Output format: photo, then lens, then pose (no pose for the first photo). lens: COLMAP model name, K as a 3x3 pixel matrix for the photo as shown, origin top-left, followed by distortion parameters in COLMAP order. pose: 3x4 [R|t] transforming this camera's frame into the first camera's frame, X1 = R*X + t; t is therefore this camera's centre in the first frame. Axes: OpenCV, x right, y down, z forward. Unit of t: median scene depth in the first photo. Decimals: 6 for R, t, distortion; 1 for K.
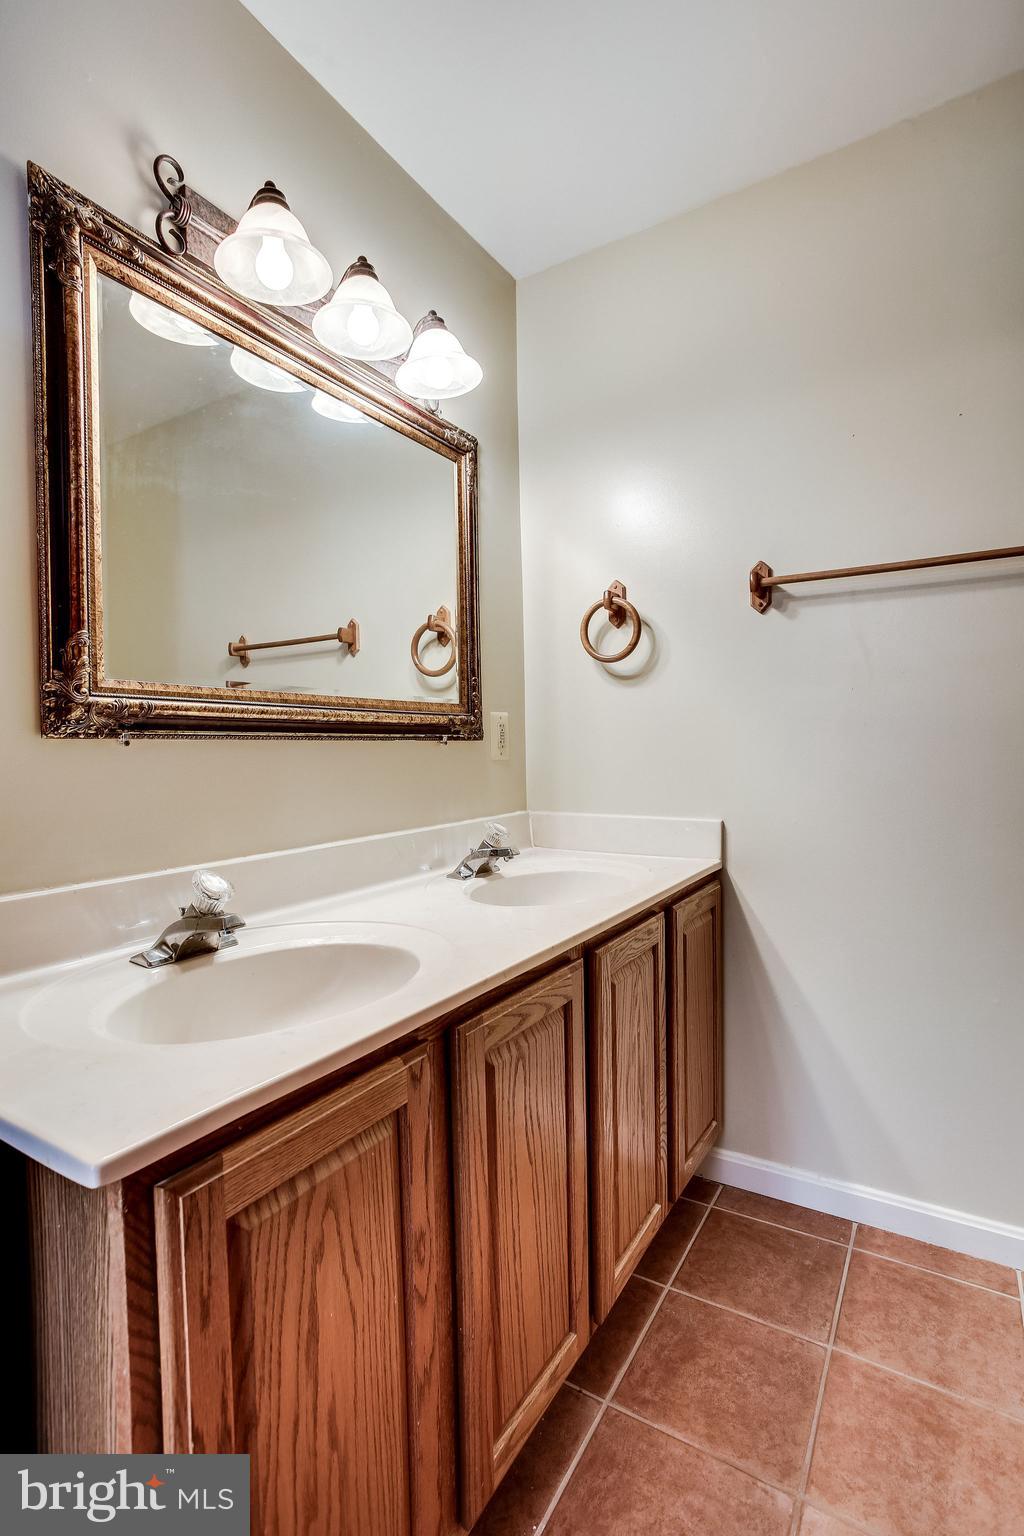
lens RADIAL K [[747.9, 0, 496.3], [0, 747.9, 745.0], [0, 0, 1]] dist [-0.031775, 0.015724]
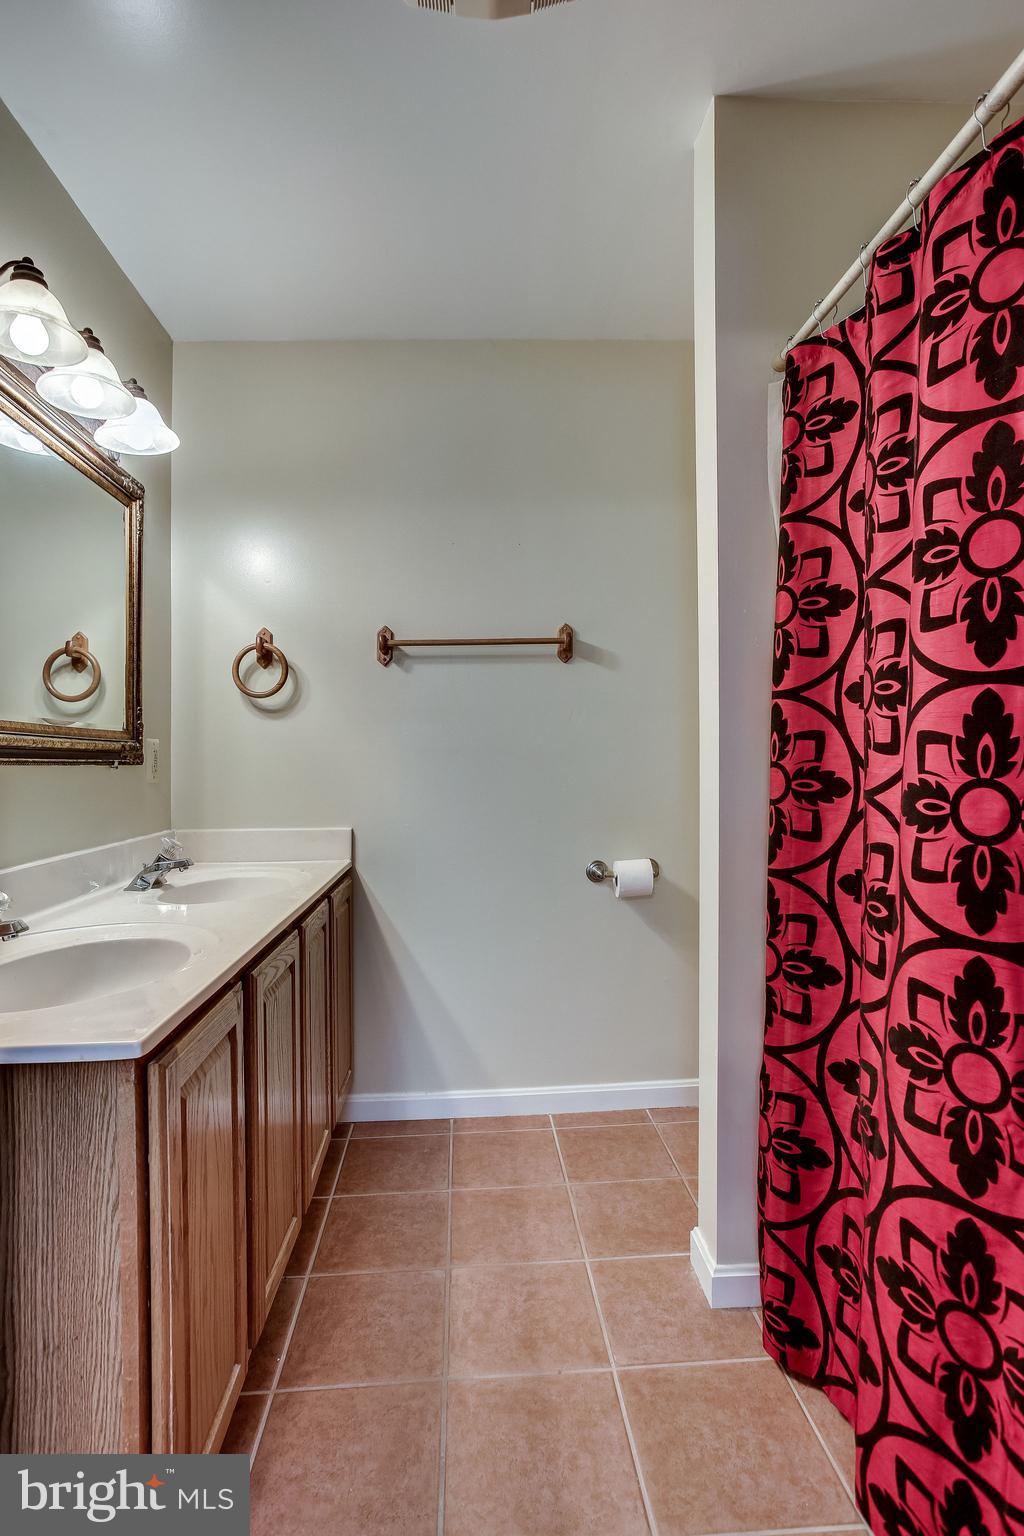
lens RADIAL K [[747.9, 0, 507.2], [0, 747.9, 768.6], [0, 0, 1]] dist [-0.031775, 0.015724]
pose [[0.822338, -0.004684, 0.568980, -0.216182], [0.004084, 0.999989, 0.002330, -0.001180], [-0.568984, 0.000407, 0.822348, -0.195880]]
